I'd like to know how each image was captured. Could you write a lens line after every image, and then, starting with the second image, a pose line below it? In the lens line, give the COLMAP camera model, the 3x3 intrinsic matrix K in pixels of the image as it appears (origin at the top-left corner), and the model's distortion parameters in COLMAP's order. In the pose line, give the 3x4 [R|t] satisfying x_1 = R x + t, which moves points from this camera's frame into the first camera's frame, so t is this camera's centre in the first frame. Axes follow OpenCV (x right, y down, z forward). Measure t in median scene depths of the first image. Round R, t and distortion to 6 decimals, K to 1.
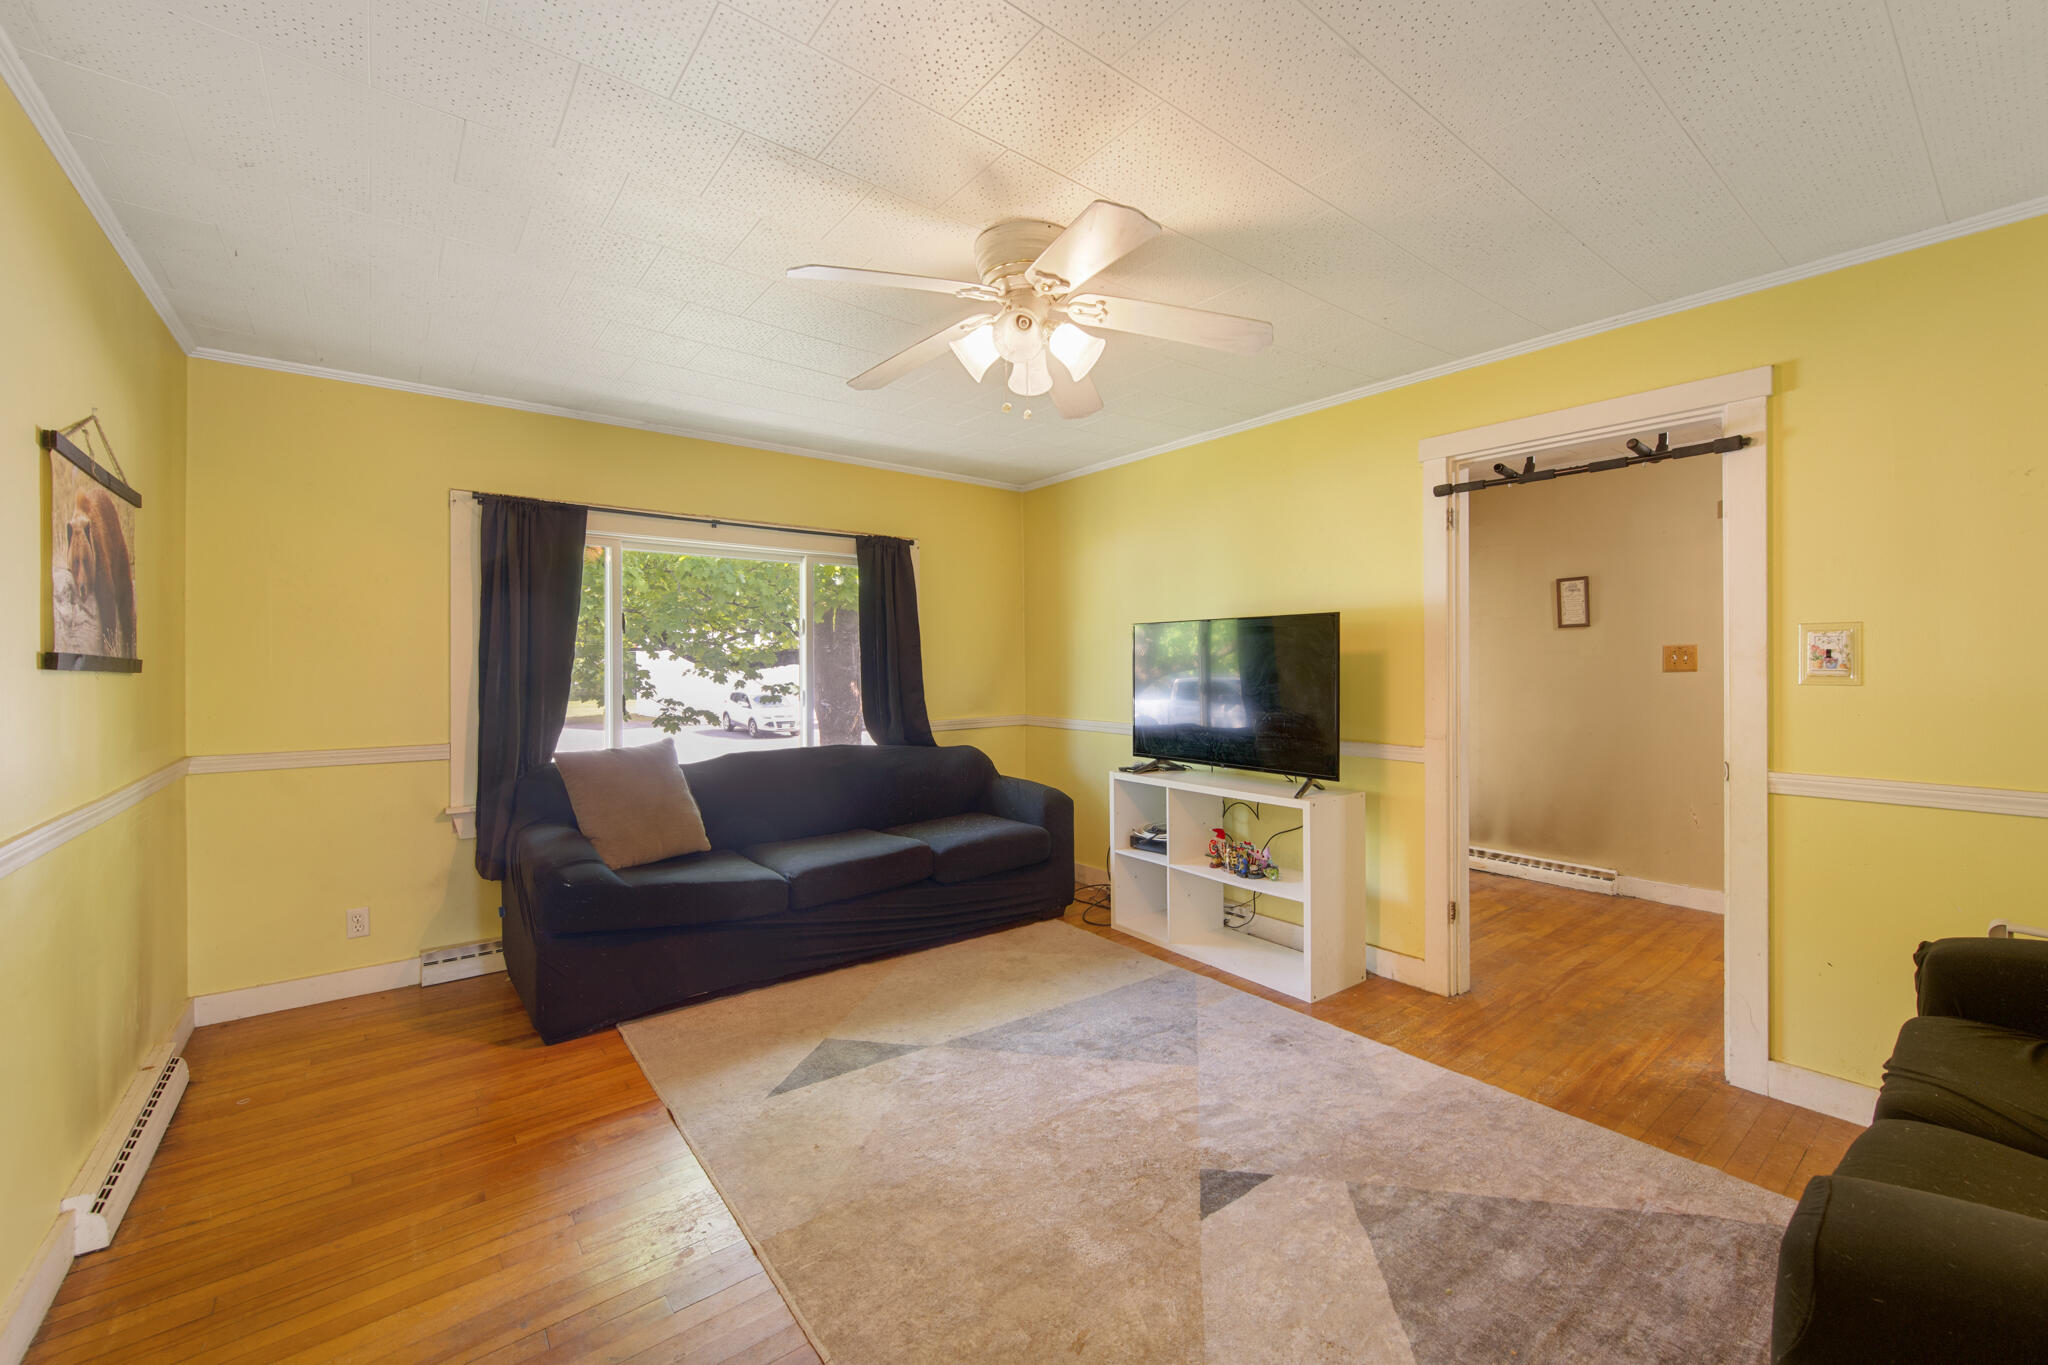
lens RADIAL K [[827.0, 0, 1038.5], [0, 827.0, 663.8], [0, 0, 1]] dist [0.002950, 0.000611]
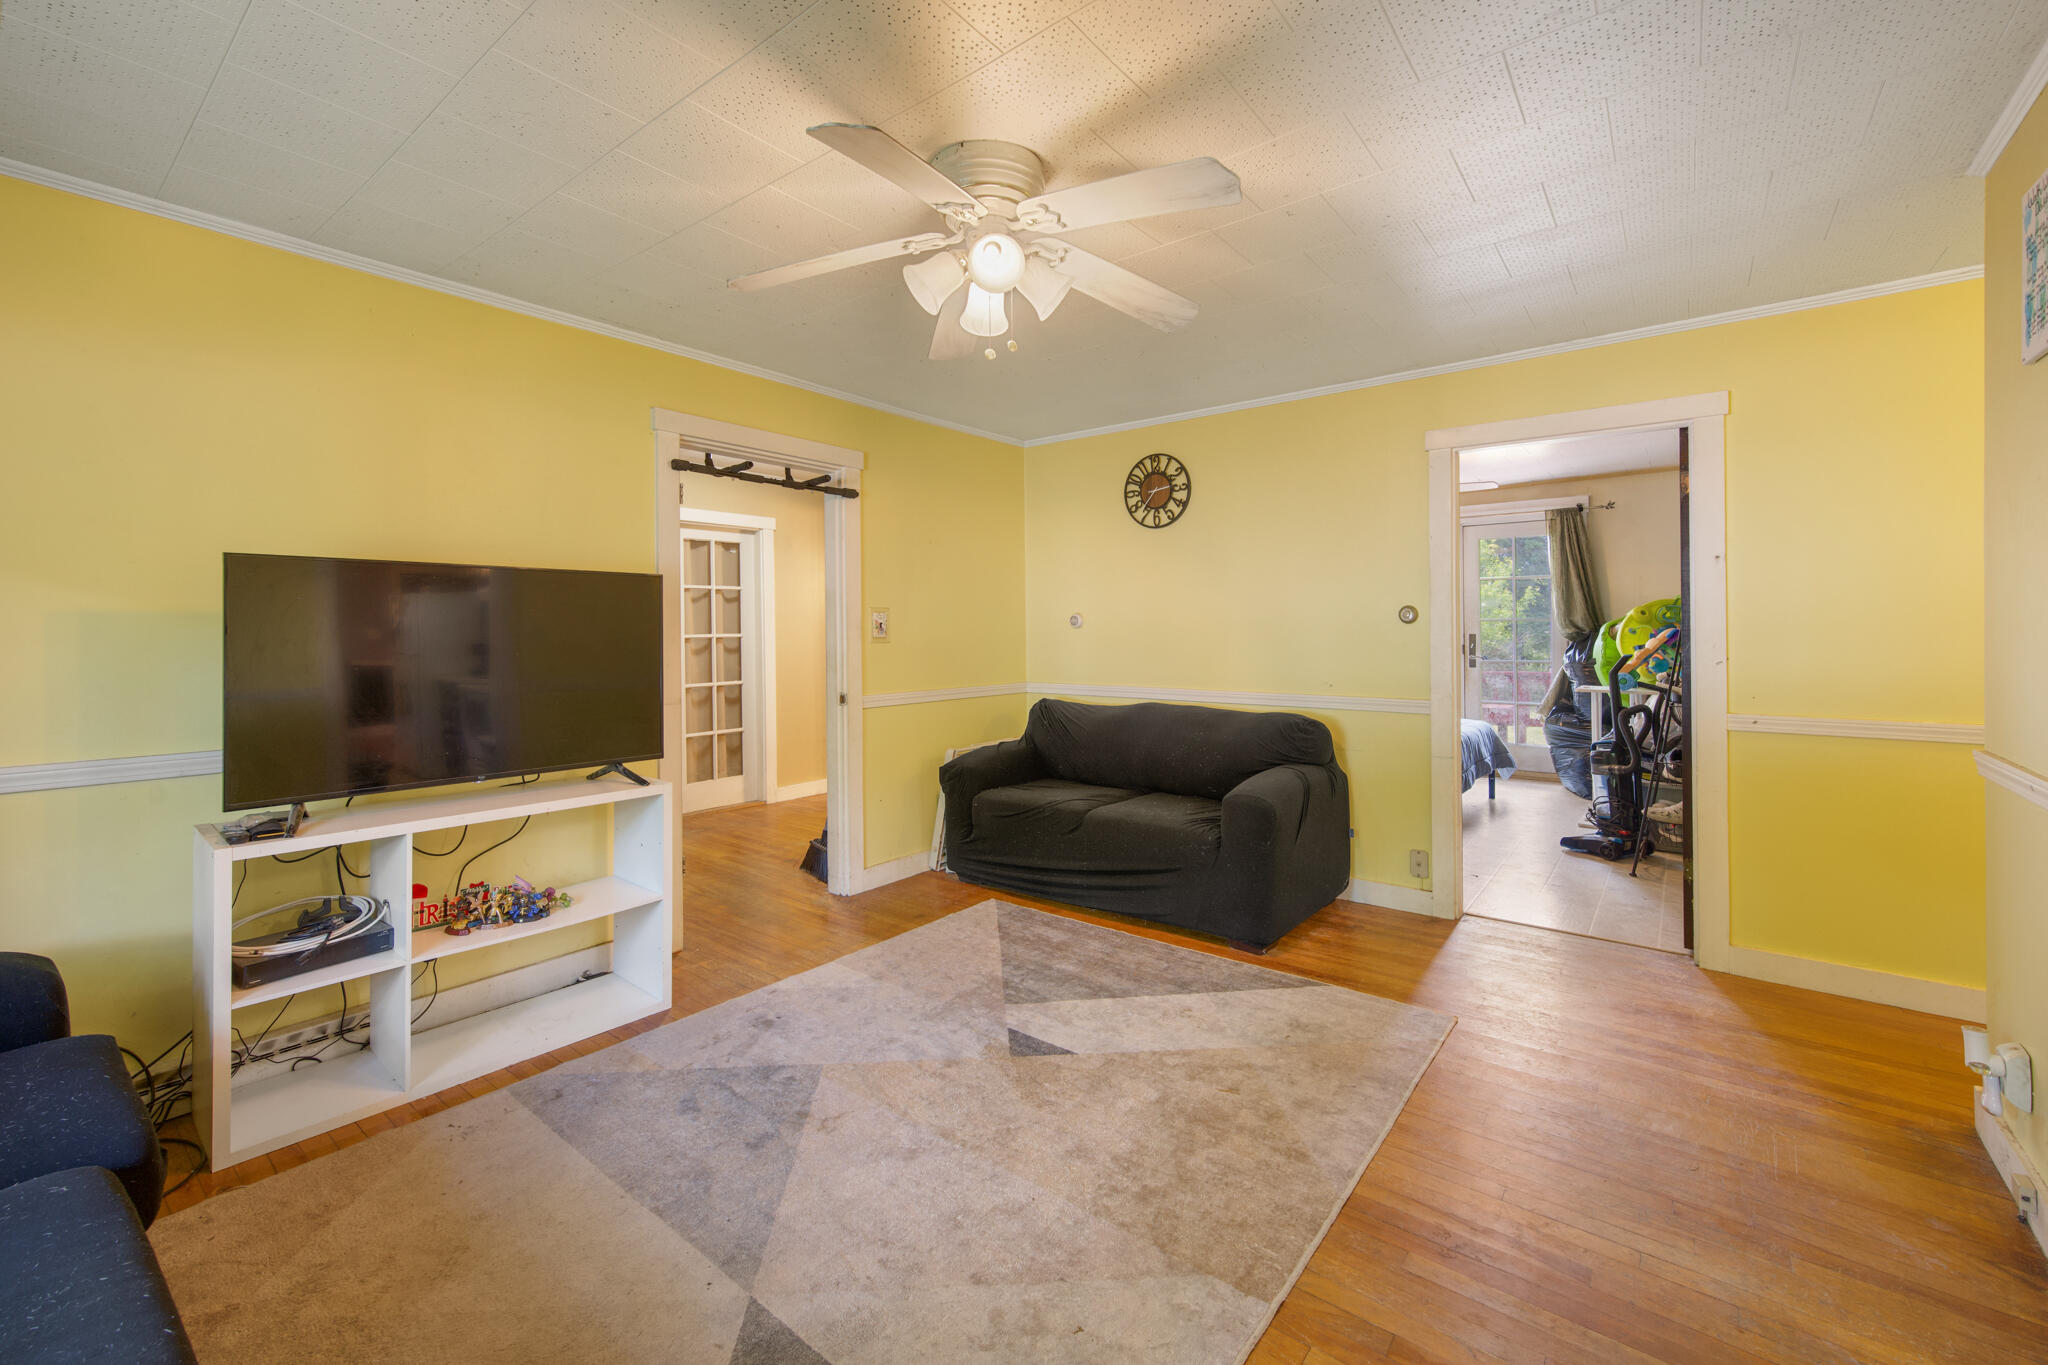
lens RADIAL K [[833.5, 0, 1028.3], [0, 833.5, 630.9], [0, 0, 1]] dist [0.001902, 0.000289]
pose [[-0.224368, 0.002576, 0.974501, -0.697982], [0.003220, 0.999993, -0.001902, 0.002897], [-0.974499, 0.002711, -0.224375, 0.892051]]
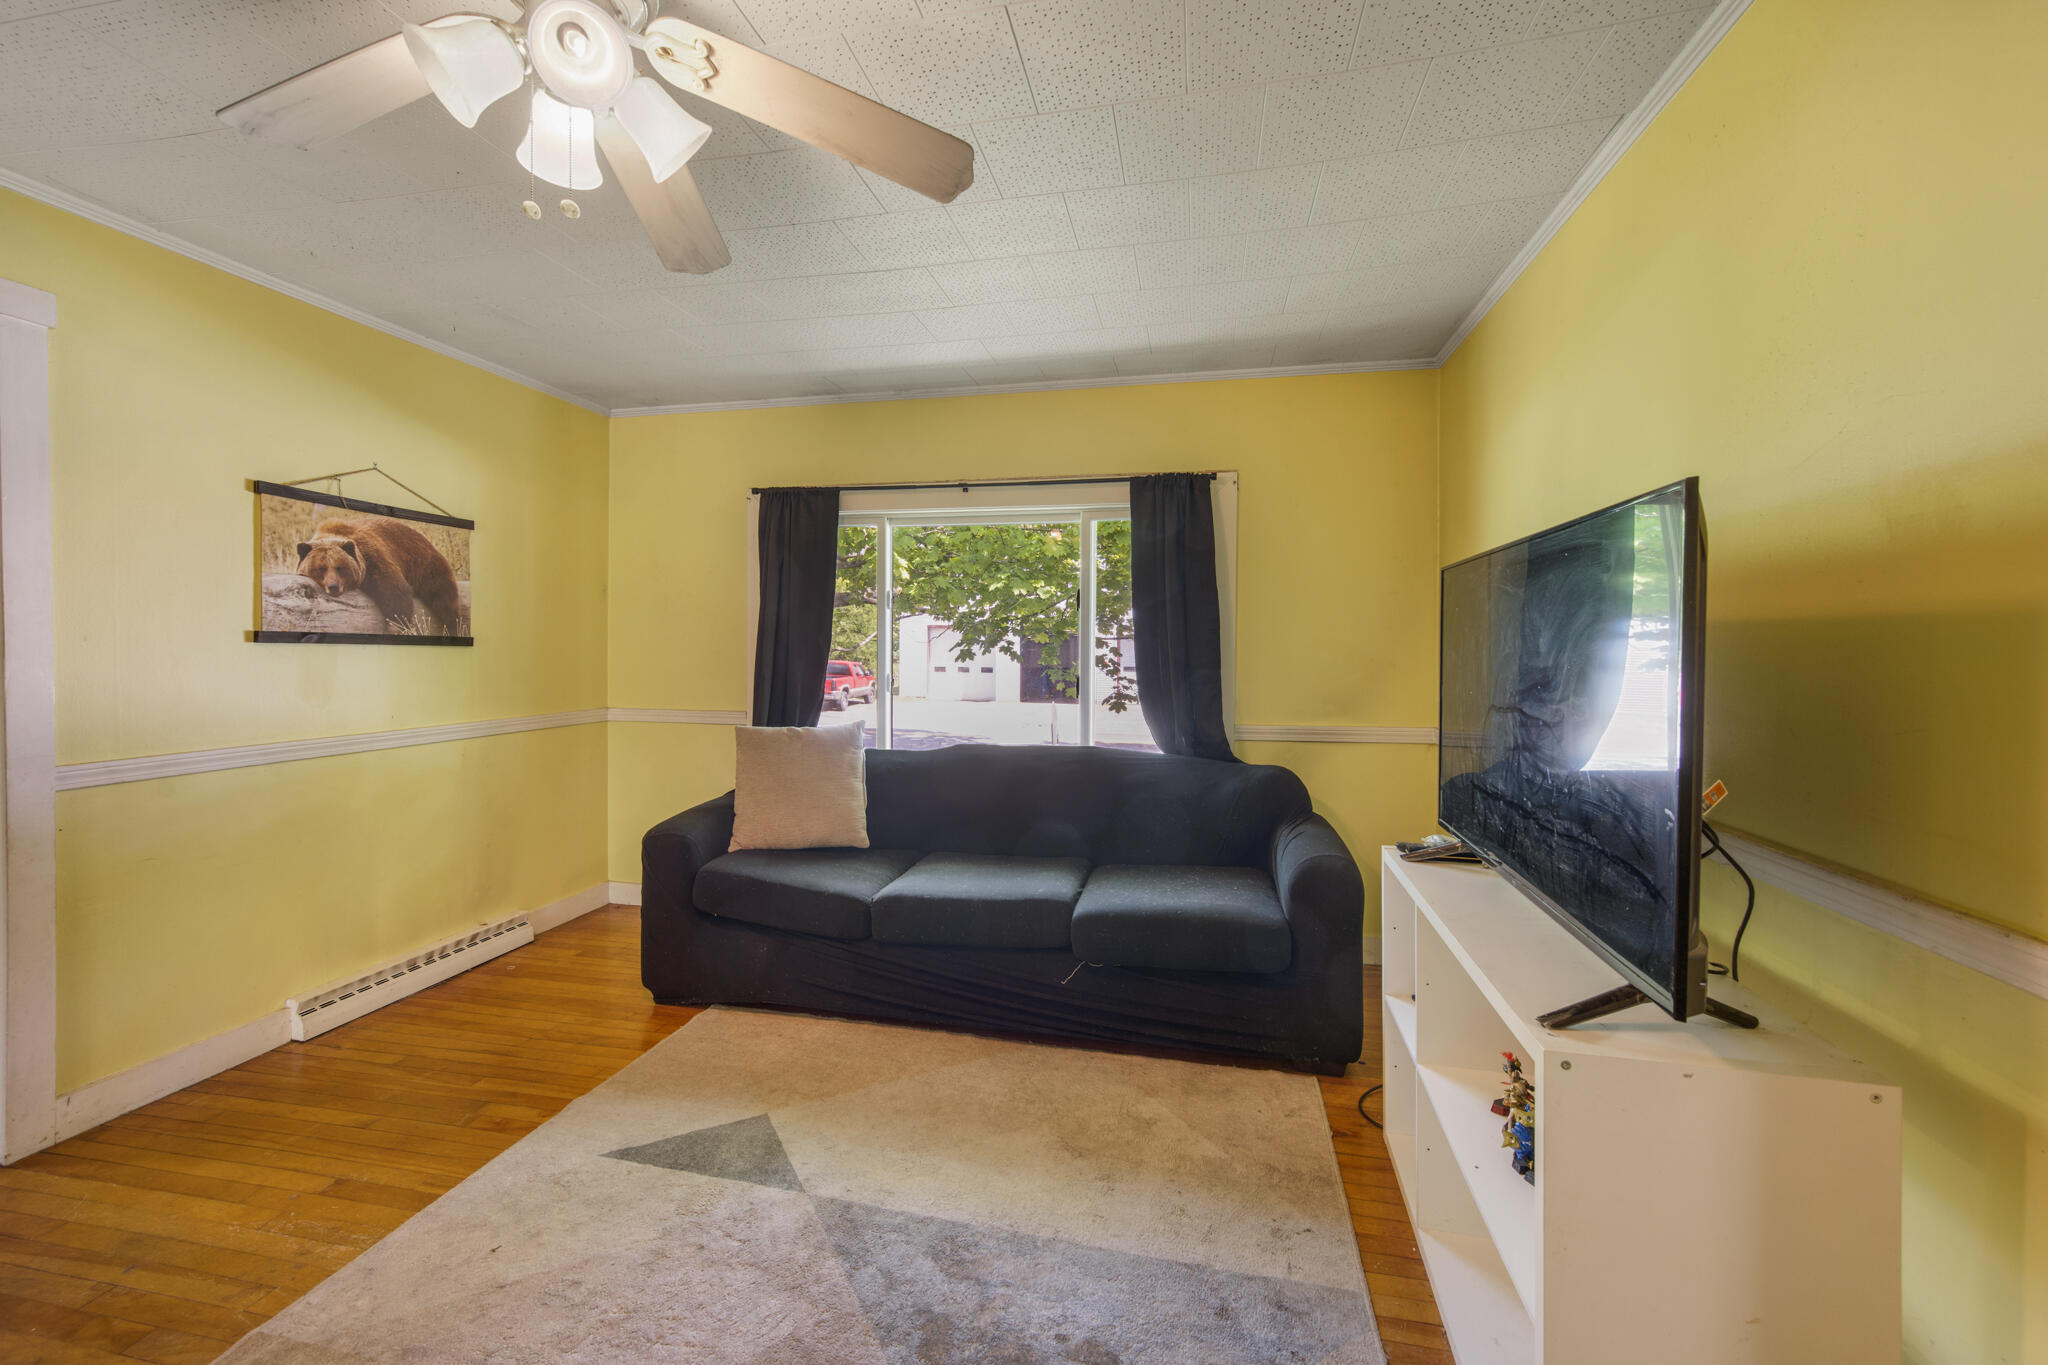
lens RADIAL K [[827.0, 0, 1038.5], [0, 827.0, 663.8], [0, 0, 1]] dist [0.002950, 0.000611]
pose [[0.632039, 0.022926, -0.774597, 0.494932], [-0.006763, 0.999687, 0.024070, -0.000081], [0.774907, -0.009975, 0.631996, 0.677486]]
